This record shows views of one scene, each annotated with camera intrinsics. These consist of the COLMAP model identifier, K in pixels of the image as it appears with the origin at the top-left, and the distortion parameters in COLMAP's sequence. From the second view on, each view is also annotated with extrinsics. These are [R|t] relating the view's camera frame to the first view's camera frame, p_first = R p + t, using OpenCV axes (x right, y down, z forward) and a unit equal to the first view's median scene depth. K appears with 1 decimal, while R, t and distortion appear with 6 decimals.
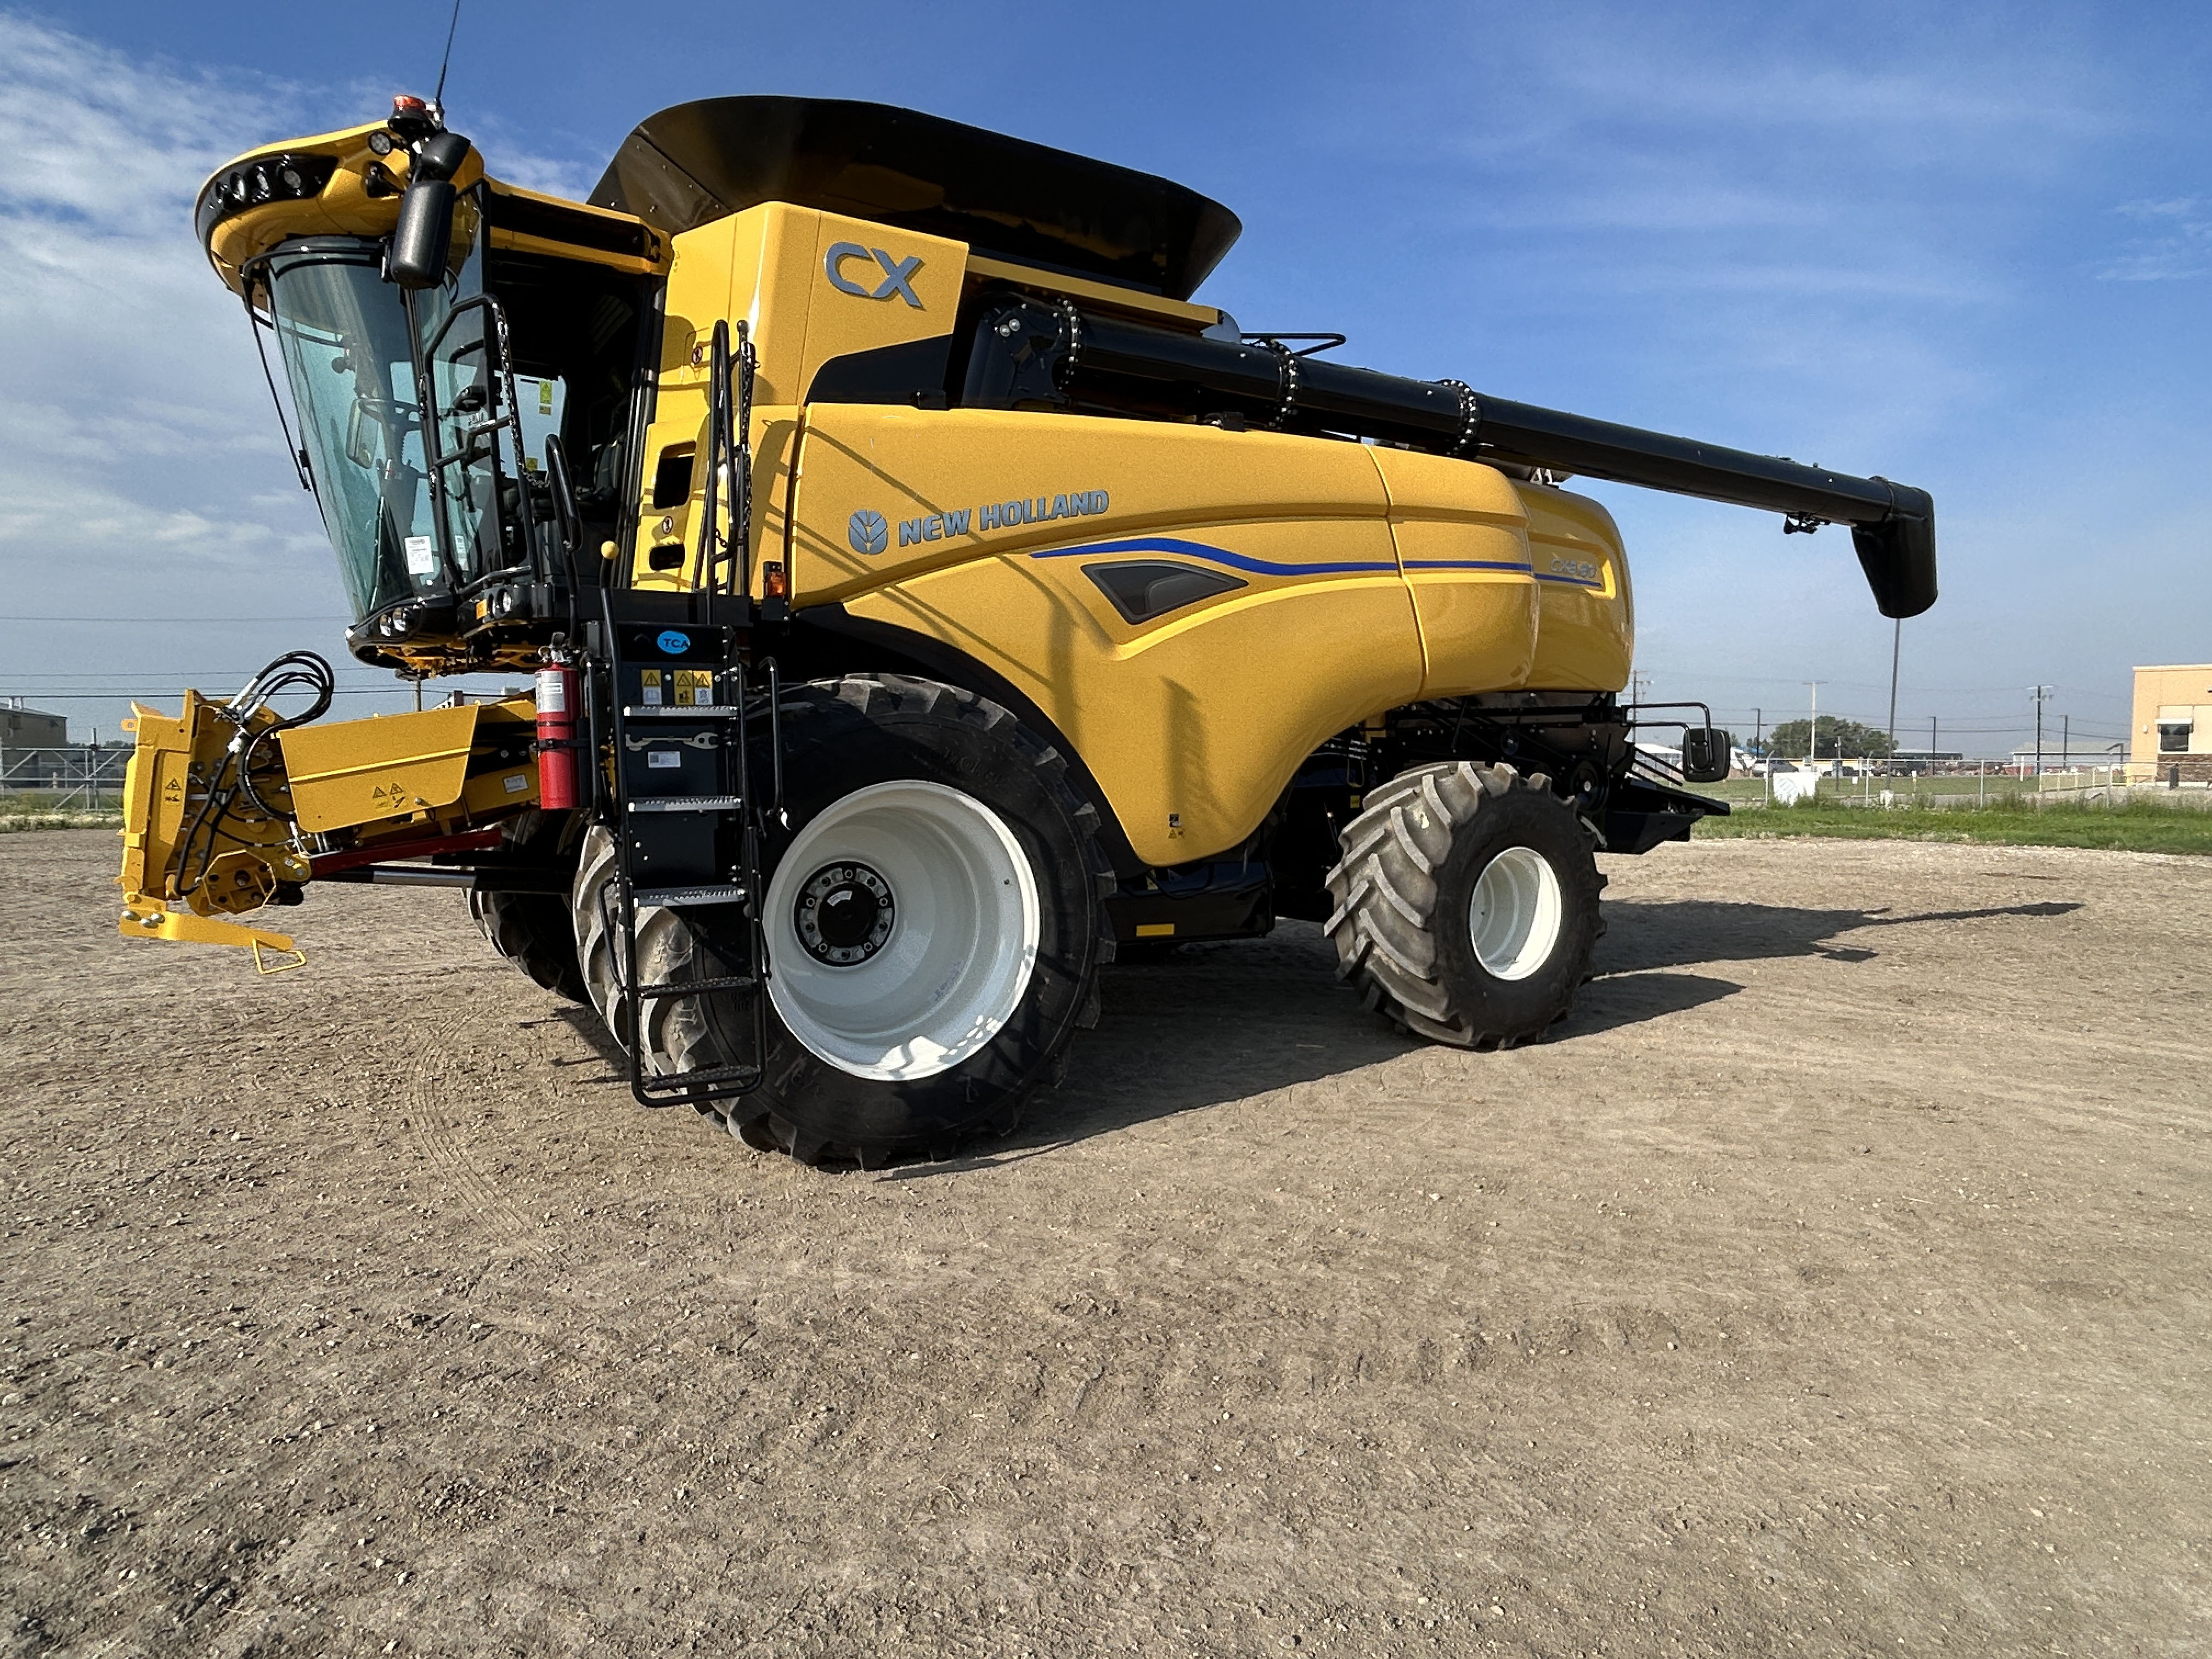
lens RADIAL K [[1403.4, 0, 1106.0], [0, 1403.4, 829.5], [0, 0, 1]] dist [-0.004087, 0.000130]
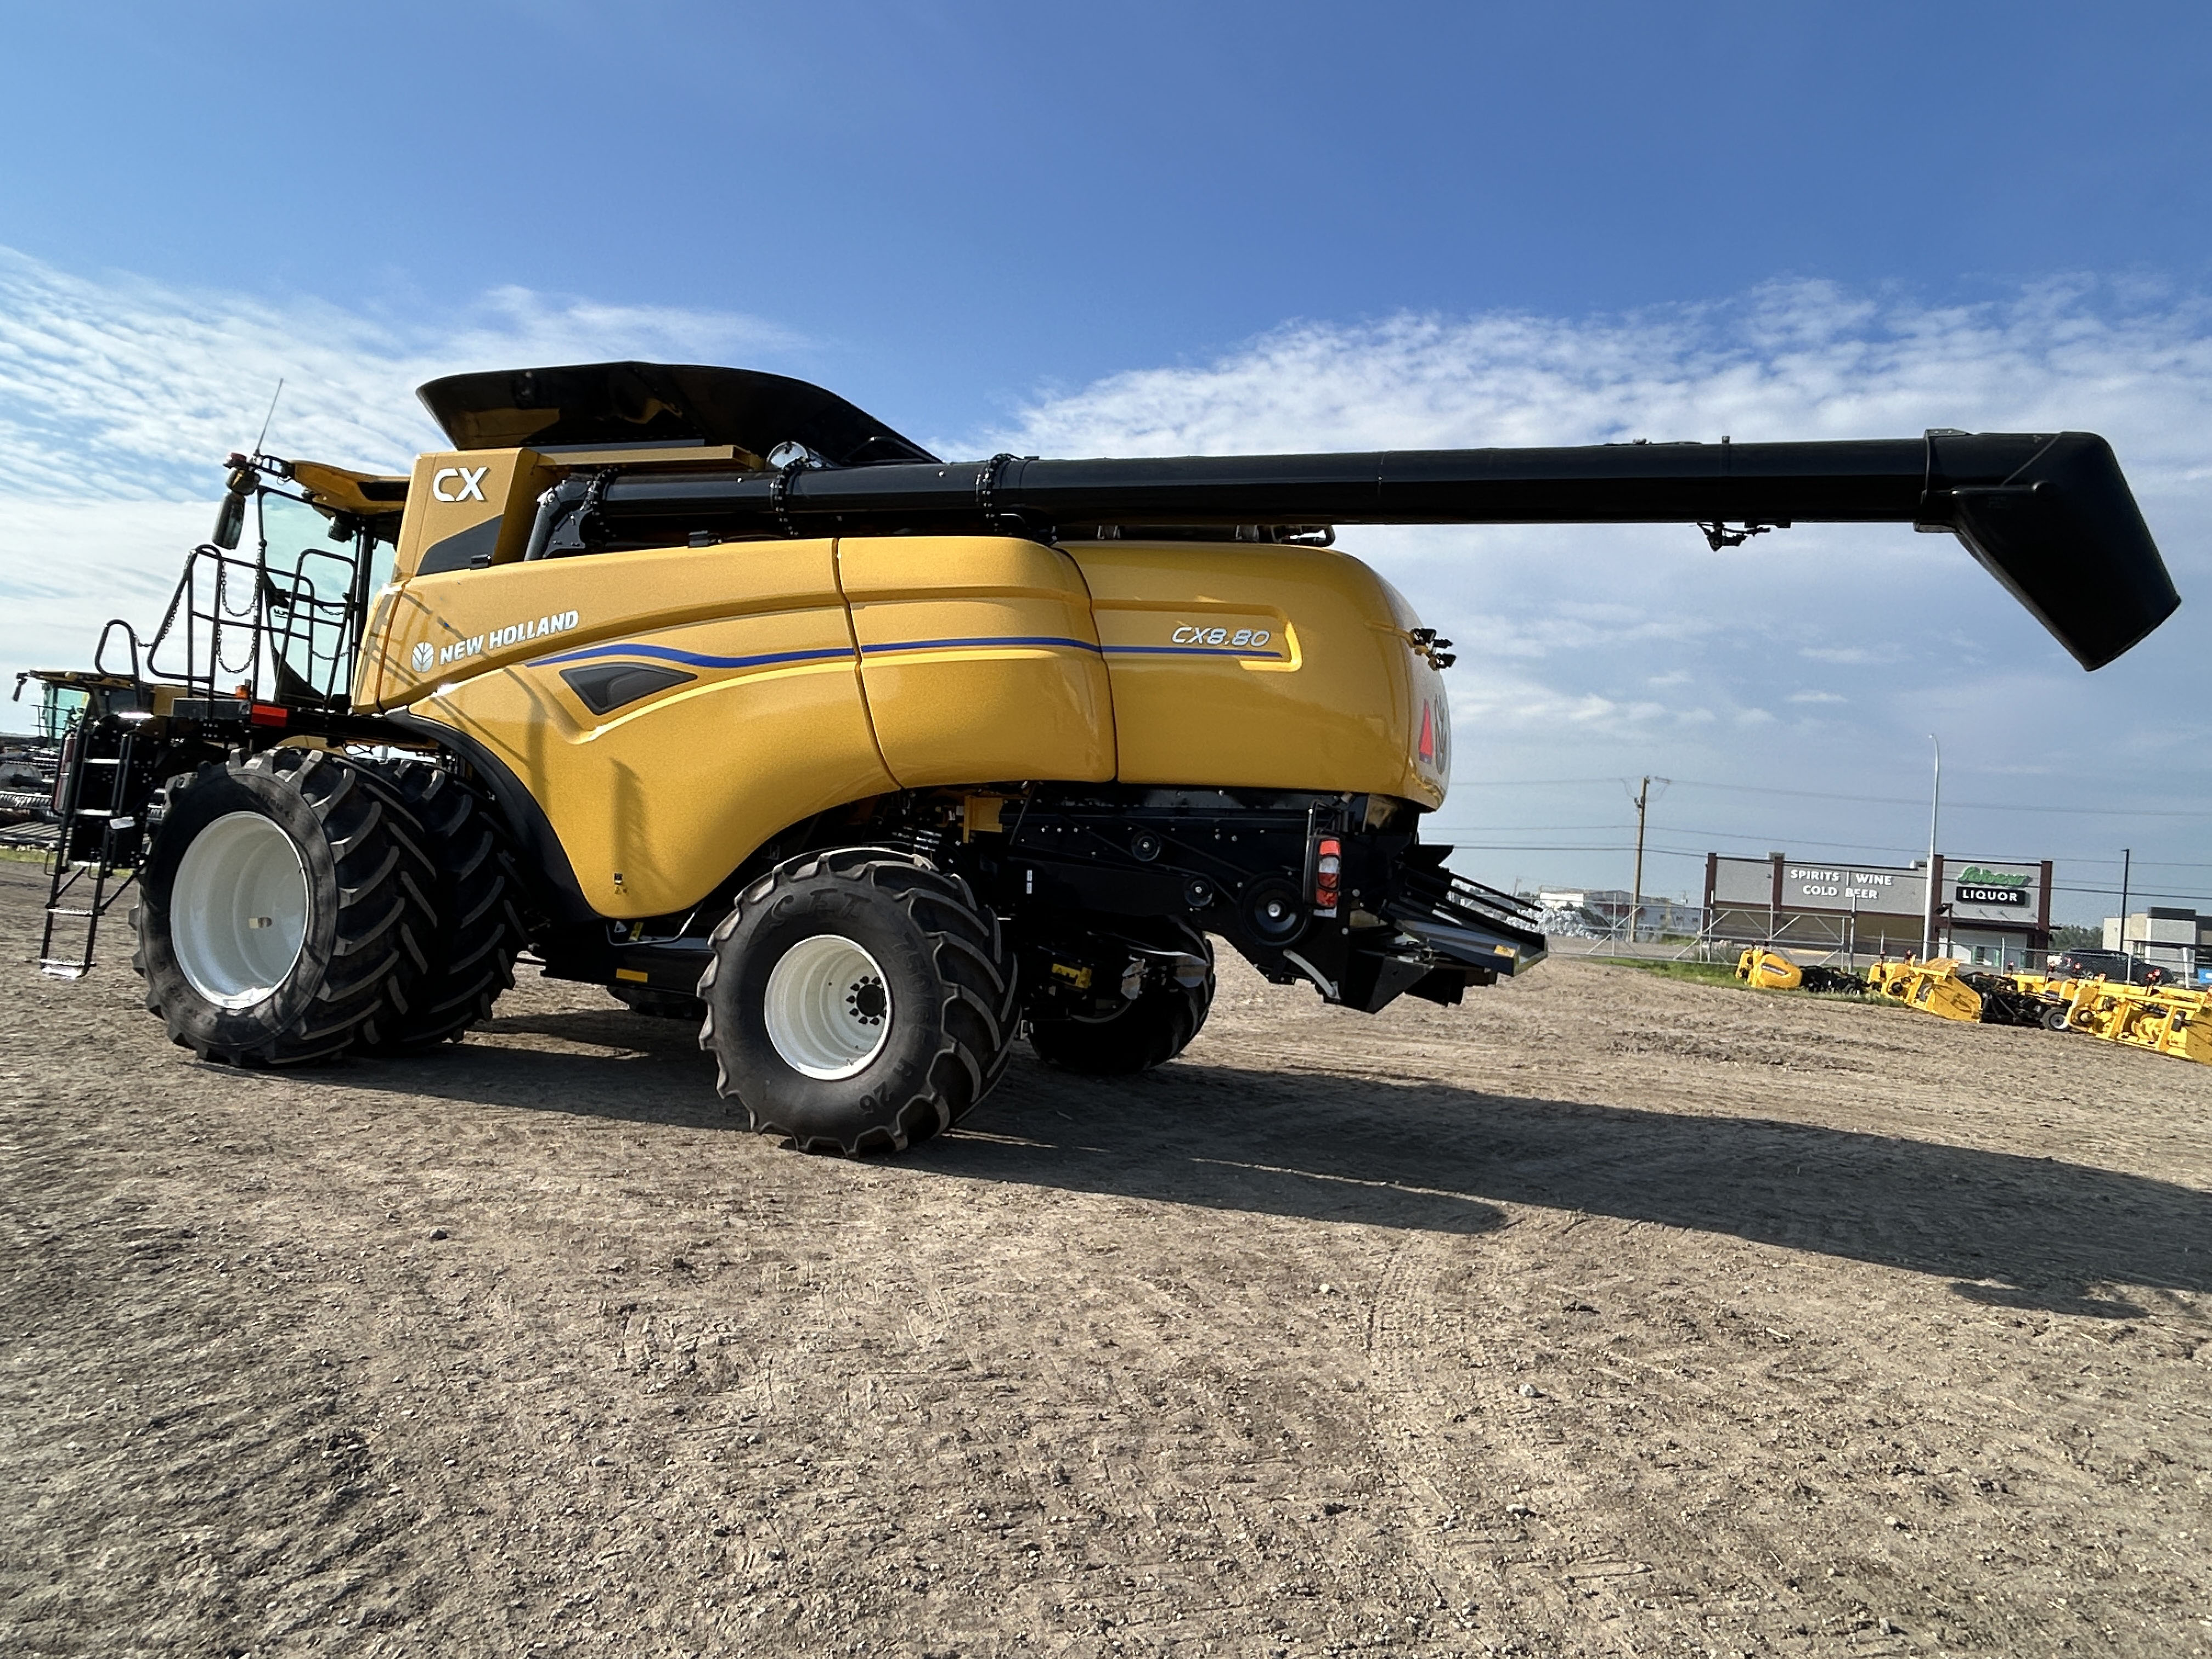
lens RADIAL K [[1415.5, 0, 1106.0], [0, 1415.5, 829.5], [0, 0, 1]] dist [0.017083, -0.000060]
pose [[0.586519, 0.018822, -0.809717, 1.328038], [-0.117172, 0.991185, -0.061834, -0.023732], [0.801415, 0.131143, 0.583554, 0.668369]]
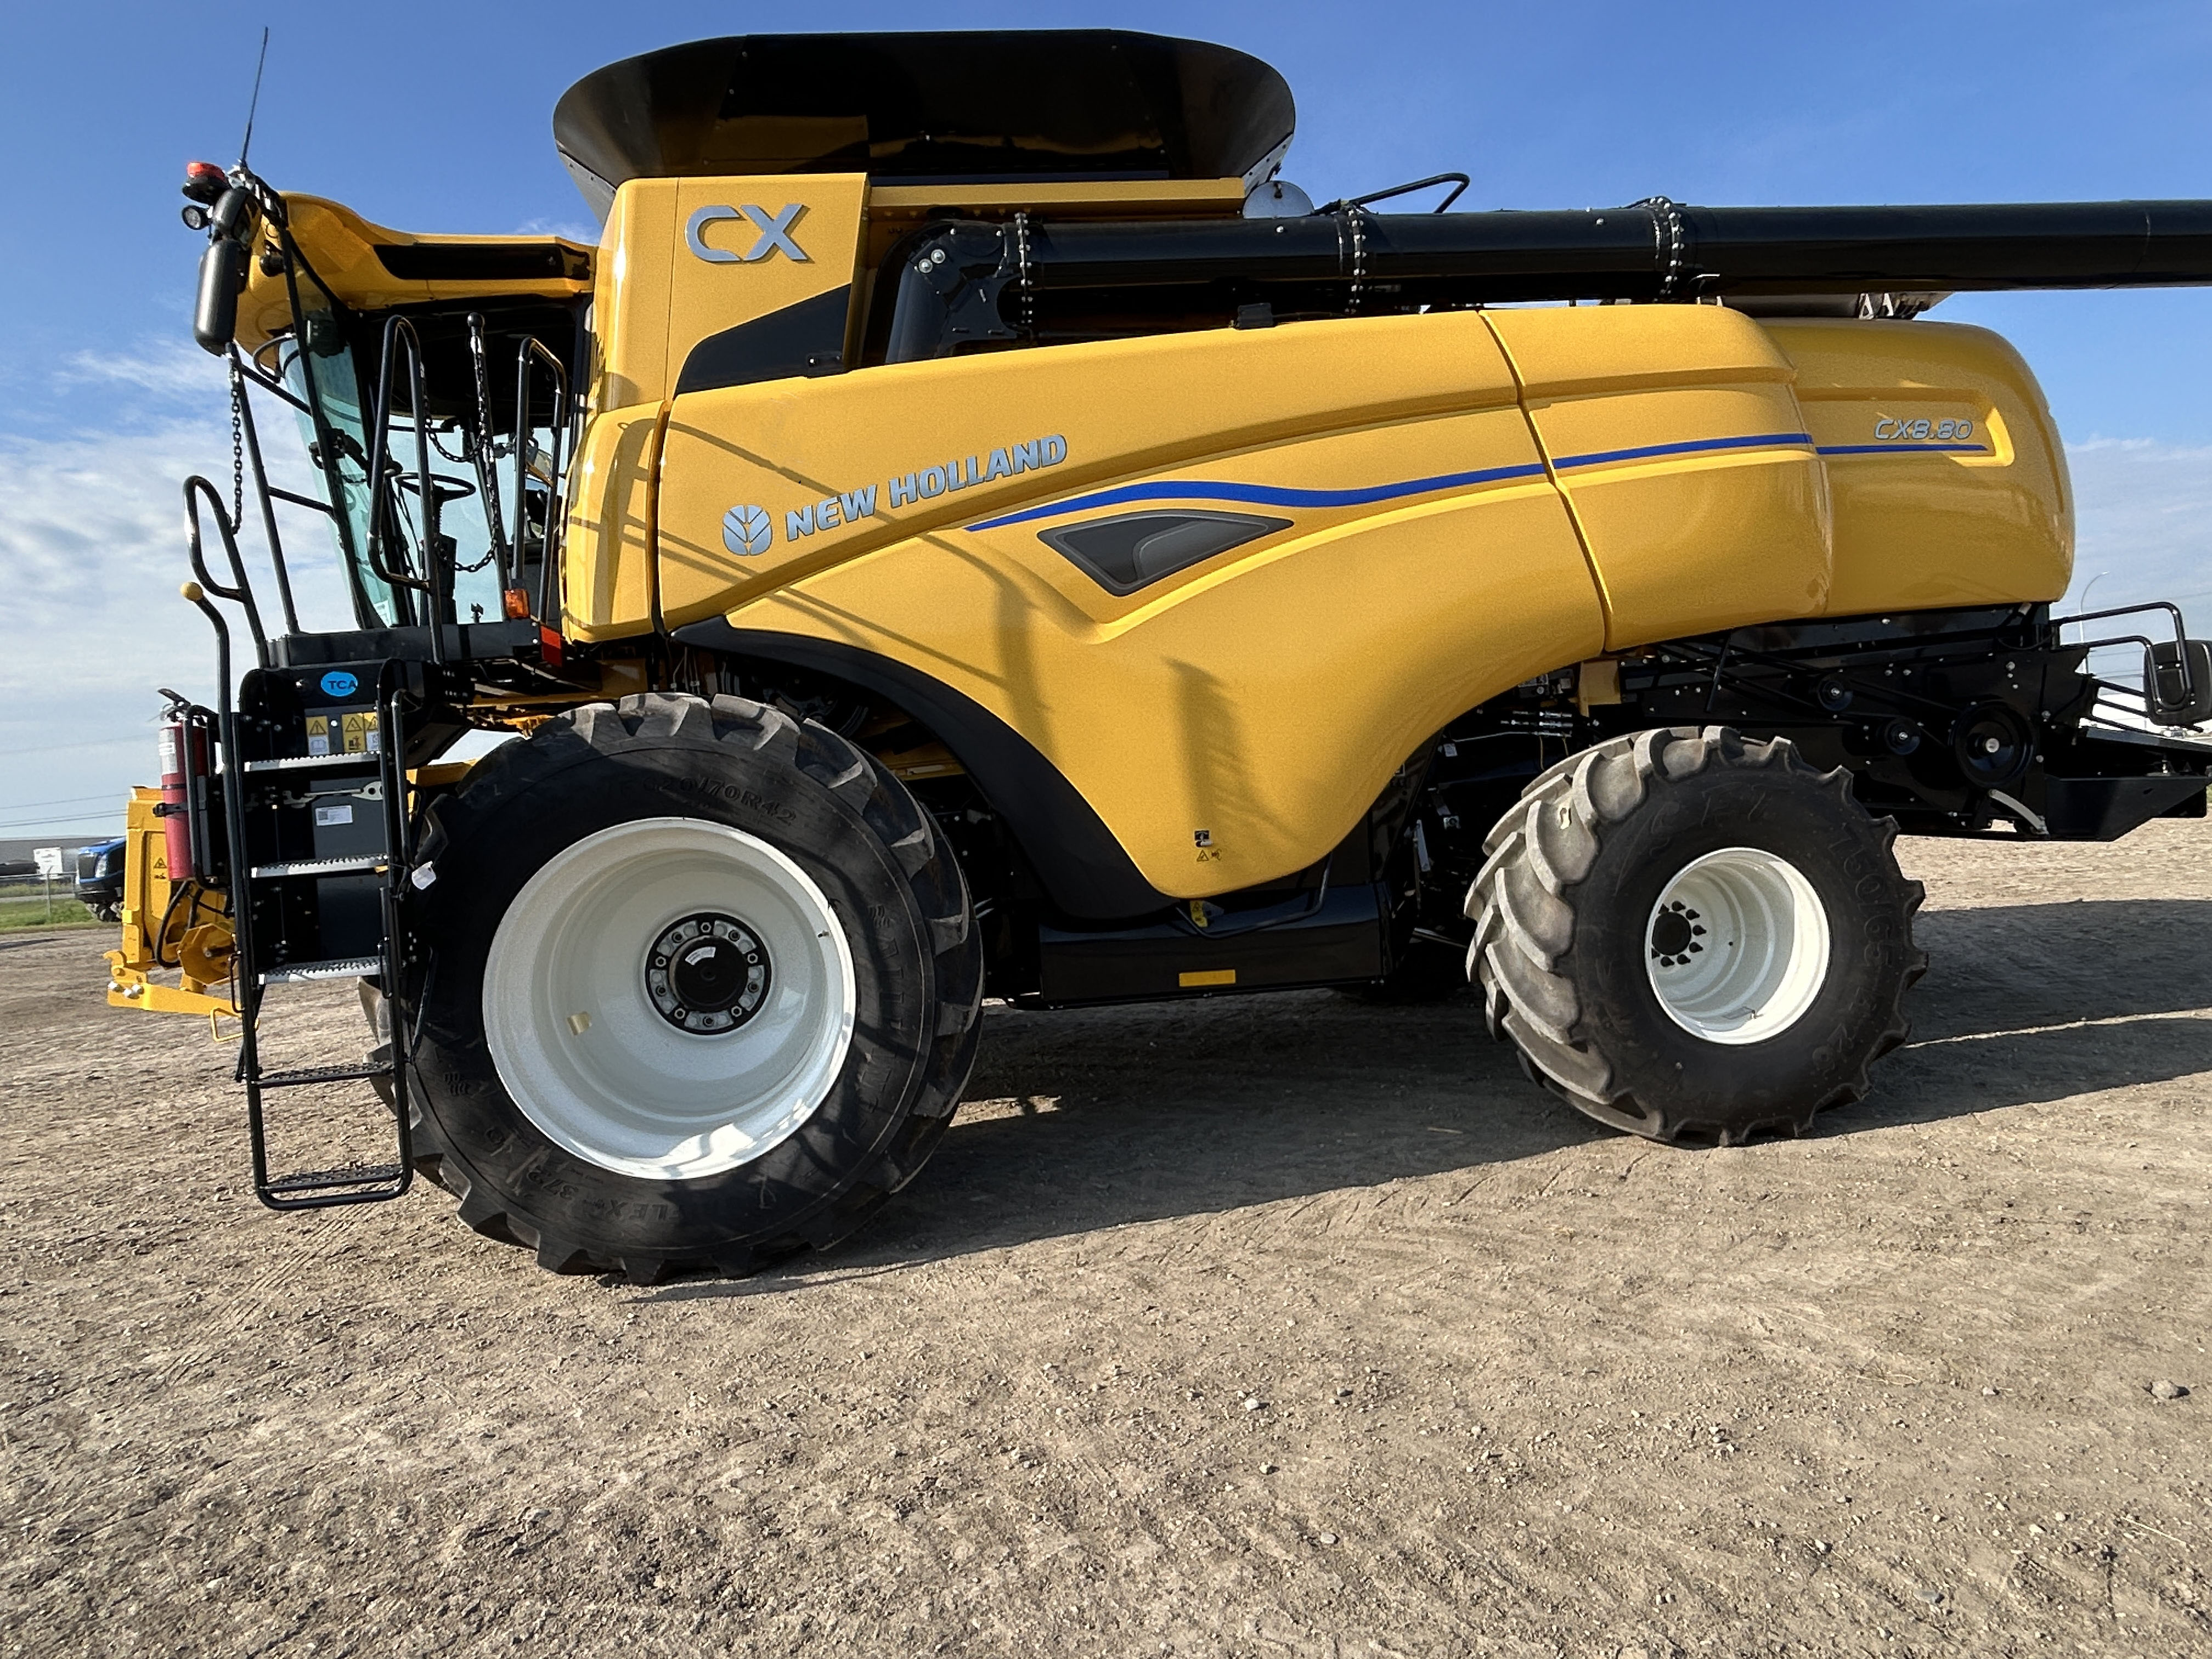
lens RADIAL K [[1403.4, 0, 1106.0], [0, 1403.4, 829.5], [0, 0, 1]] dist [-0.004087, 0.000130]
pose [[0.895817, -0.057435, -0.440695, 0.366712], [0.052587, 0.998346, -0.023218, 0.003968], [0.441300, -0.002375, 0.897356, 0.293219]]
